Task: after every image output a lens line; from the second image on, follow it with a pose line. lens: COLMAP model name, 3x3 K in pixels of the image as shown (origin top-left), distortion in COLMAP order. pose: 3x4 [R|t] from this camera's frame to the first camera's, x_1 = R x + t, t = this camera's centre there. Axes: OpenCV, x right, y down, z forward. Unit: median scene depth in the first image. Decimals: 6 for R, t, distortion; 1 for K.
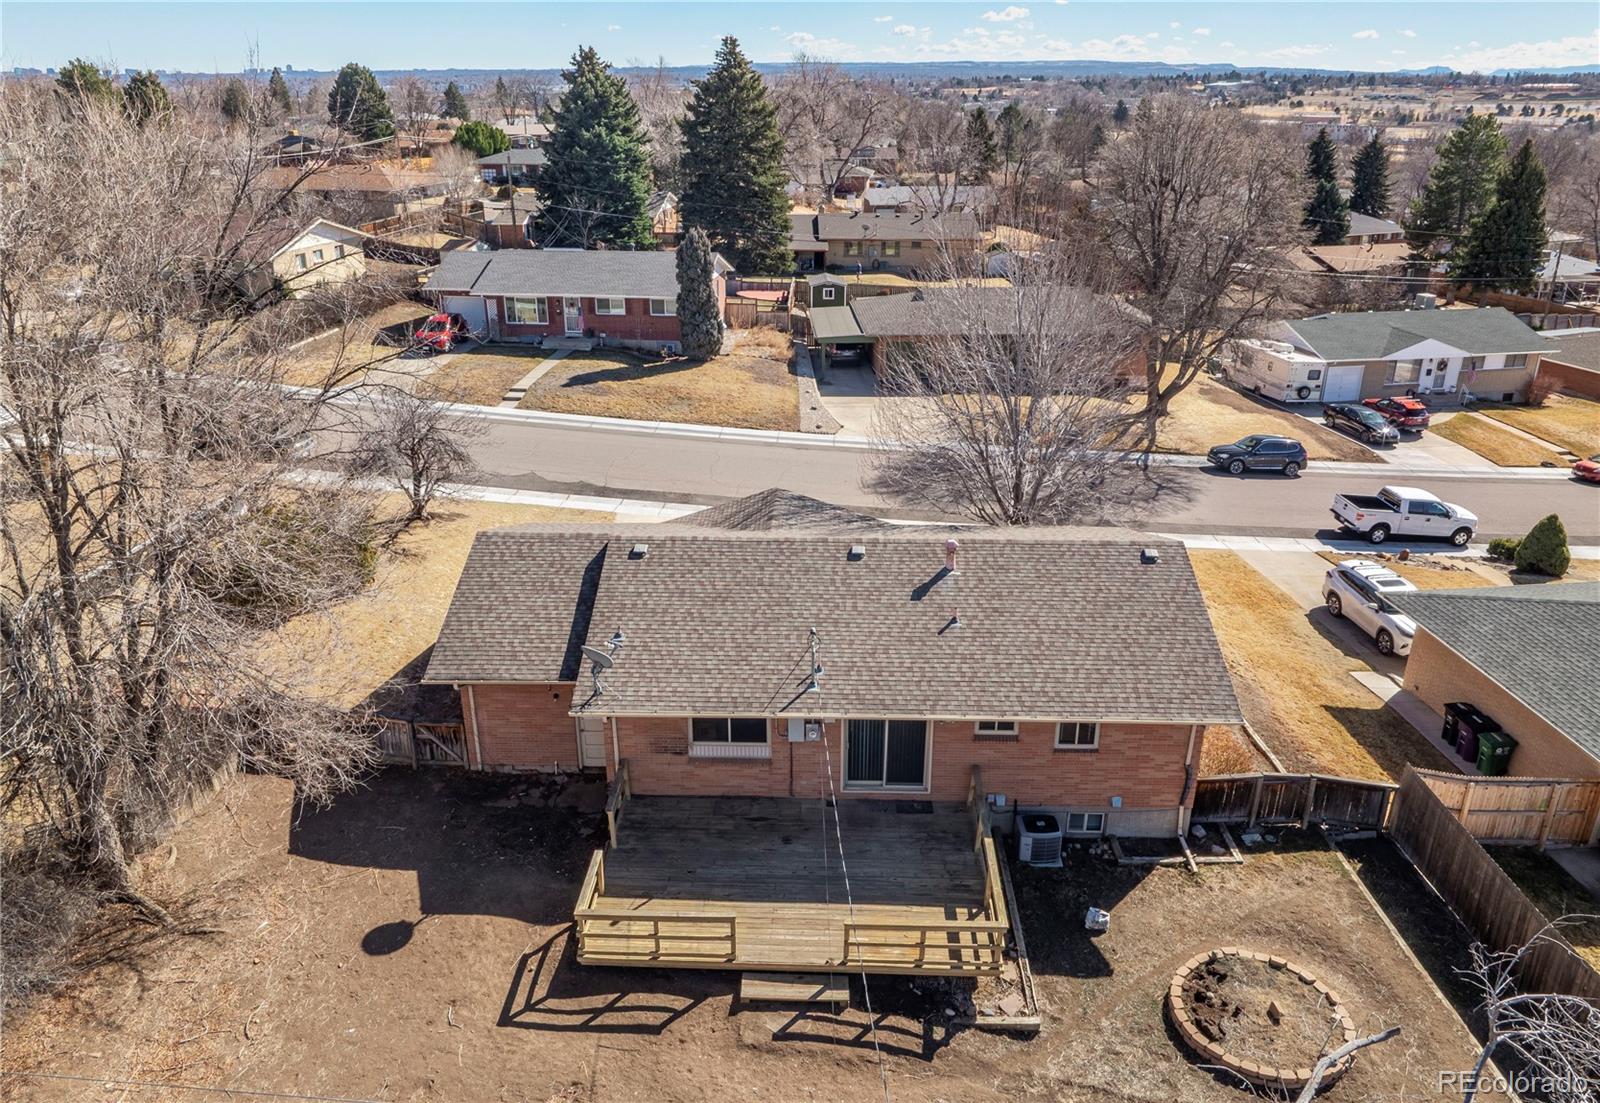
lens RADIAL K [[1155.7, 0, 806.7], [0, 1155.7, 587.1], [0, 0, 1]] dist [-0.032342, 0.001551]
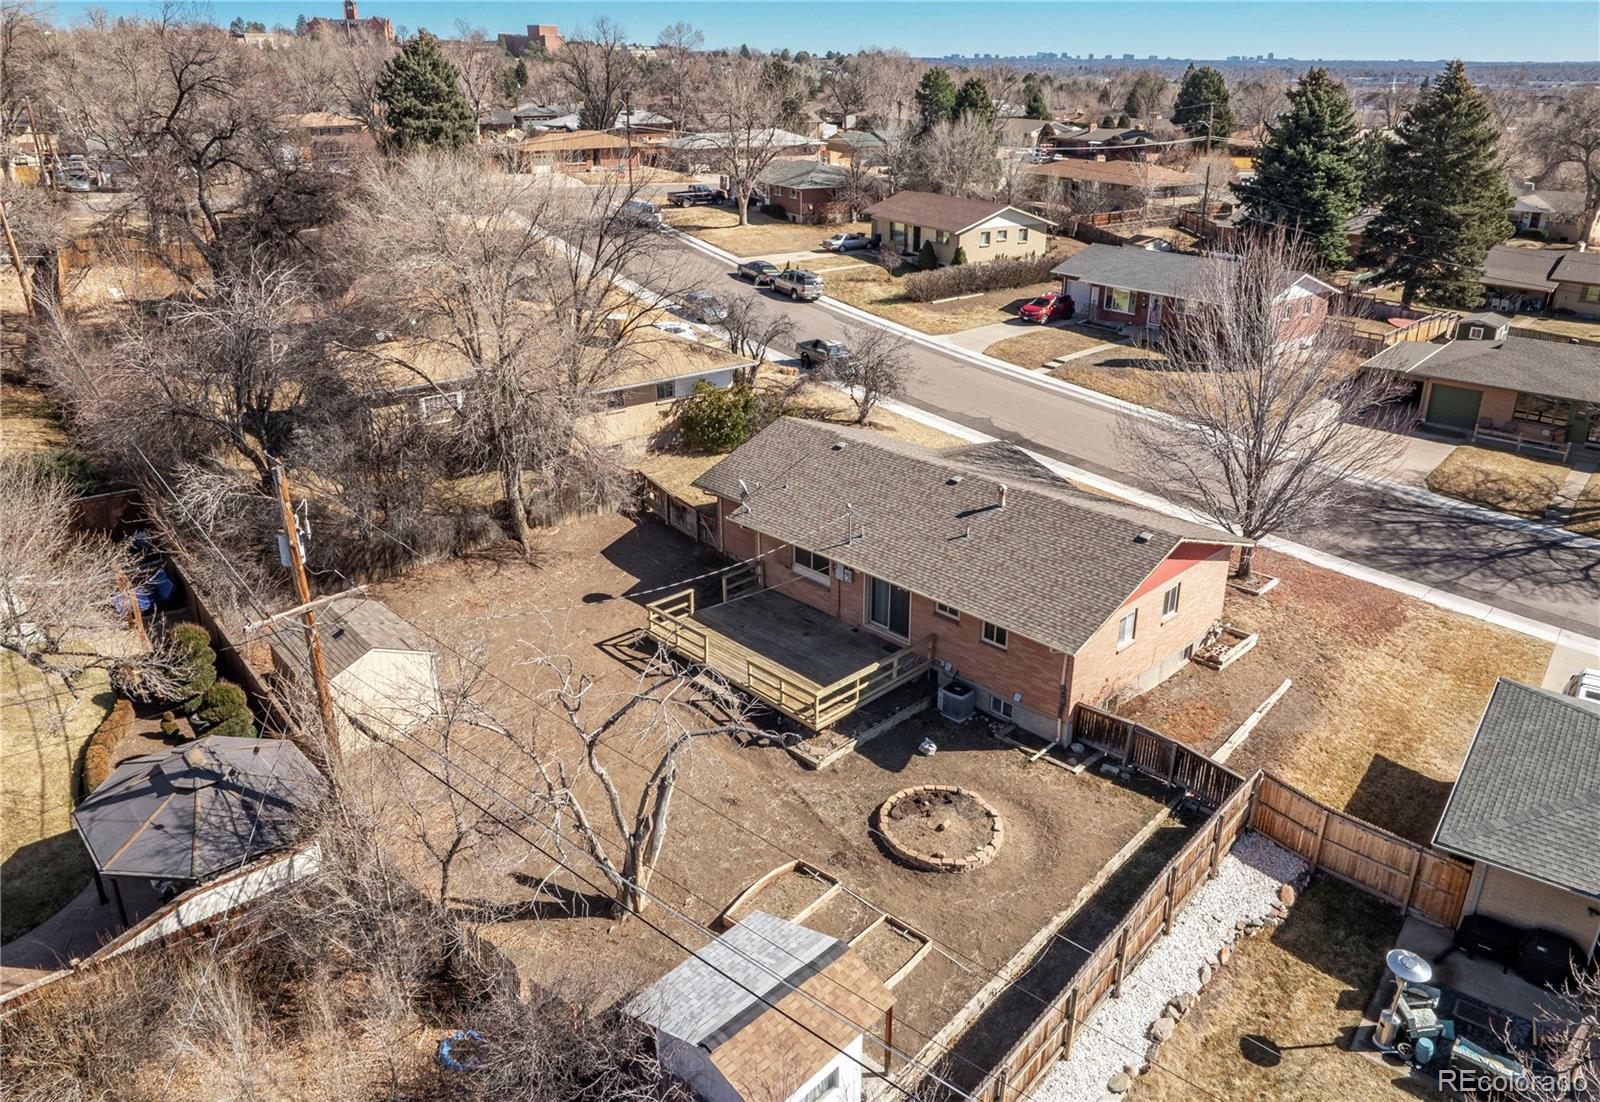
lens RADIAL K [[1155.7, 0, 806.7], [0, 1155.7, 586.6], [0, 0, 1]] dist [-0.032342, 0.001551]
pose [[0.720389, 0.291249, -0.629455, 0.903579], [-0.284459, 0.951785, 0.114838, -0.018663], [0.632552, 0.096326, 0.768504, -0.188457]]
